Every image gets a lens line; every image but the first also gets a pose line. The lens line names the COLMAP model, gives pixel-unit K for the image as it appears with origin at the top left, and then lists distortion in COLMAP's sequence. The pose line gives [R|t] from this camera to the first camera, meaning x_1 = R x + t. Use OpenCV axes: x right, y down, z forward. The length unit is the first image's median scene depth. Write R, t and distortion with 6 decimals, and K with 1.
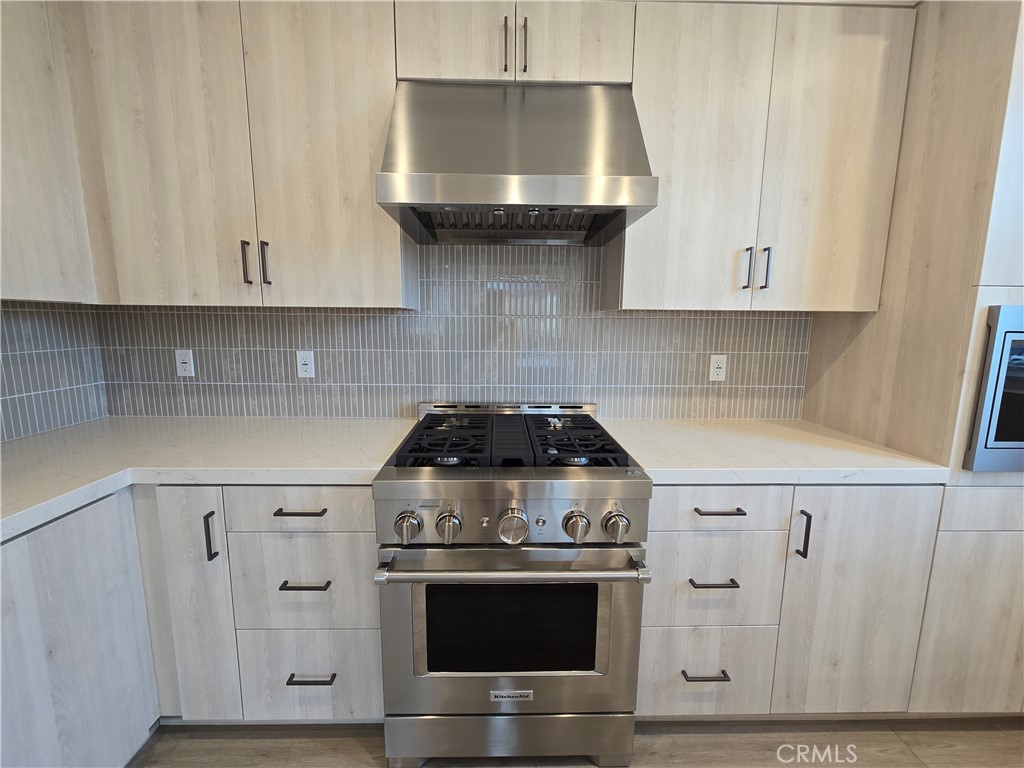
lens RADIAL K [[420.5, 0, 507.8], [0, 420.5, 382.3], [0, 0, 1]] dist [0.000867, 0.000111]
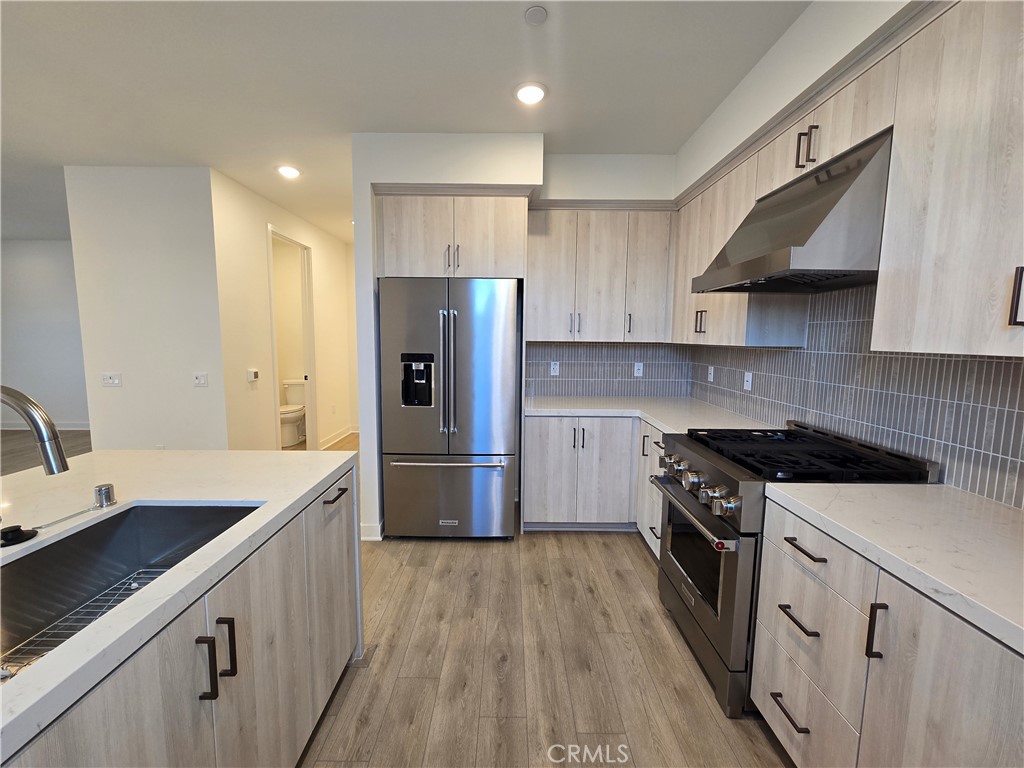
lens RADIAL K [[420.5, 0, 507.8], [0, 420.5, 382.3], [0, 0, 1]] dist [0.000867, 0.000111]
pose [[-0.024606, 0.099729, -0.994710, 1.337655], [-0.155600, 0.982503, 0.102354, -0.075613], [0.987514, 0.157296, -0.008658, 0.204458]]
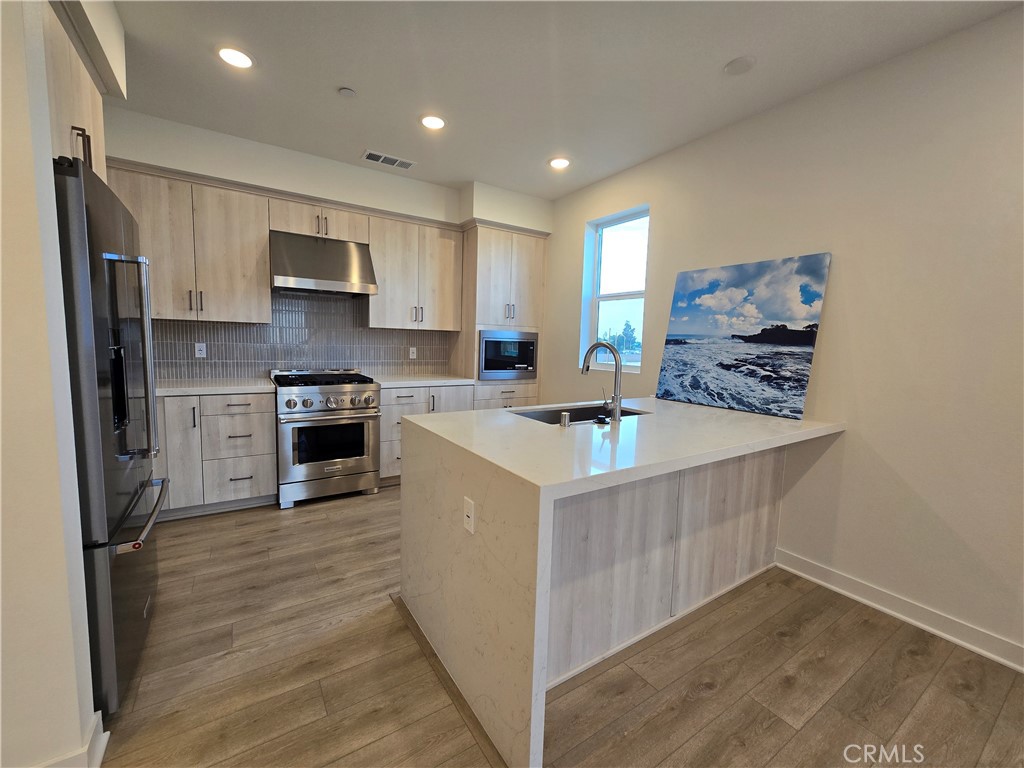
lens RADIAL K [[420.5, 0, 507.8], [0, 420.5, 382.3], [0, 0, 1]] dist [0.000867, 0.000111]
pose [[0.851959, -0.034681, 0.522458, -0.378773], [0.053214, 0.998373, -0.020501, 0.272277], [-0.520897, 0.045268, 0.852418, -1.692761]]
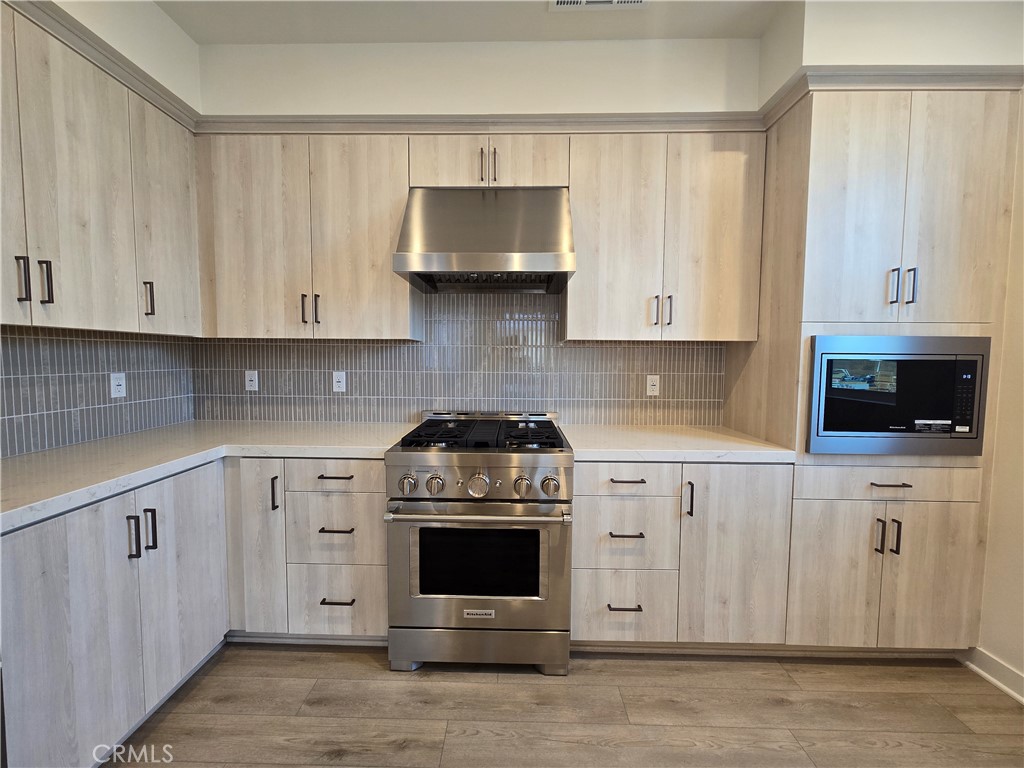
lens RADIAL K [[420.5, 0, 507.8], [0, 420.5, 382.3], [0, 0, 1]] dist [0.000867, 0.000111]
pose [[0.999085, 0.001369, -0.042752, 0.144061], [-0.004977, 0.996419, -0.084409, 0.088329], [0.042484, 0.084544, 0.995514, -0.395520]]
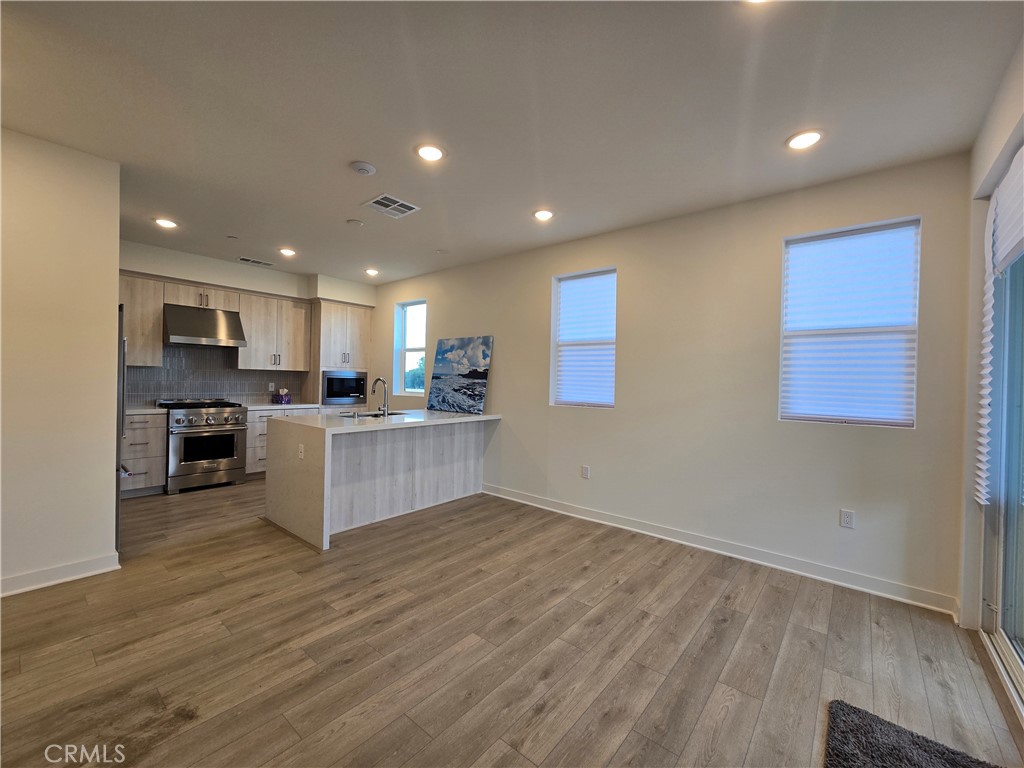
lens RADIAL K [[420.5, 0, 507.8], [0, 420.5, 382.3], [0, 0, 1]] dist [0.000867, 0.000111]
pose [[0.660574, 0.003047, 0.750755, -0.979692], [0.091594, 0.992195, -0.084618, 0.494218], [-0.745153, 0.124661, 0.655139, -3.309247]]
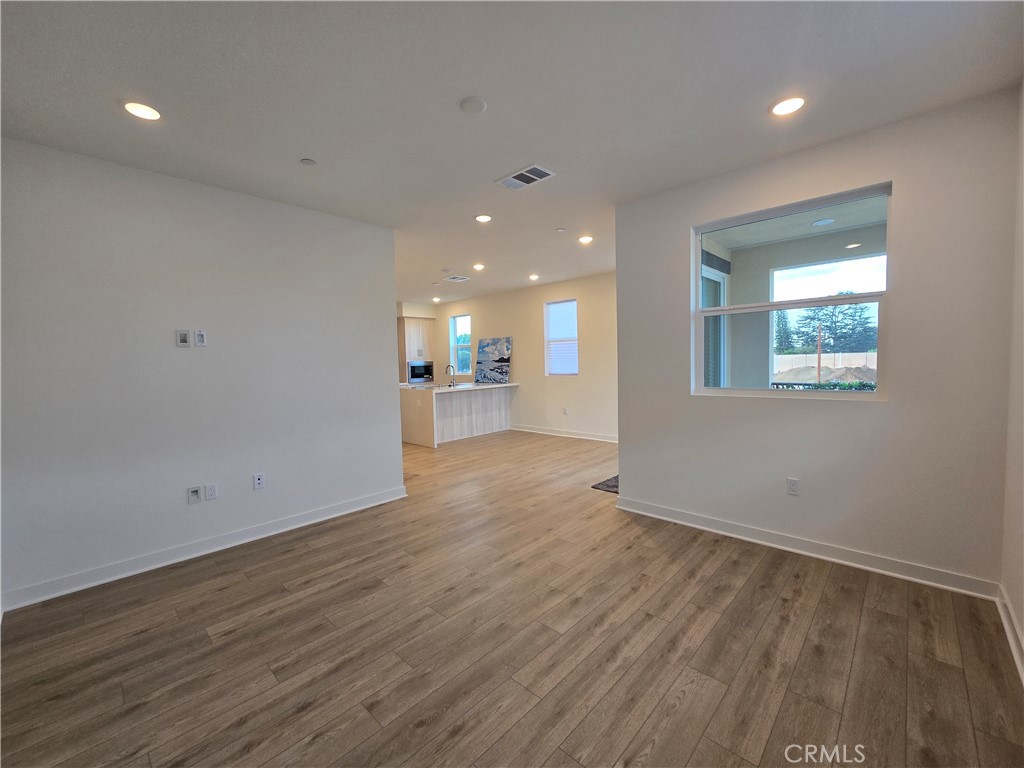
lens RADIAL K [[422.8, 0, 506.9], [0, 422.8, 380.3], [0, 0, 1]] dist [-0.000459, 0.000188]
pose [[0.710059, -0.058846, 0.701679, -2.690270], [0.132694, 0.989830, -0.051267, 0.704499], [-0.691527, 0.129511, 0.710646, -5.065161]]
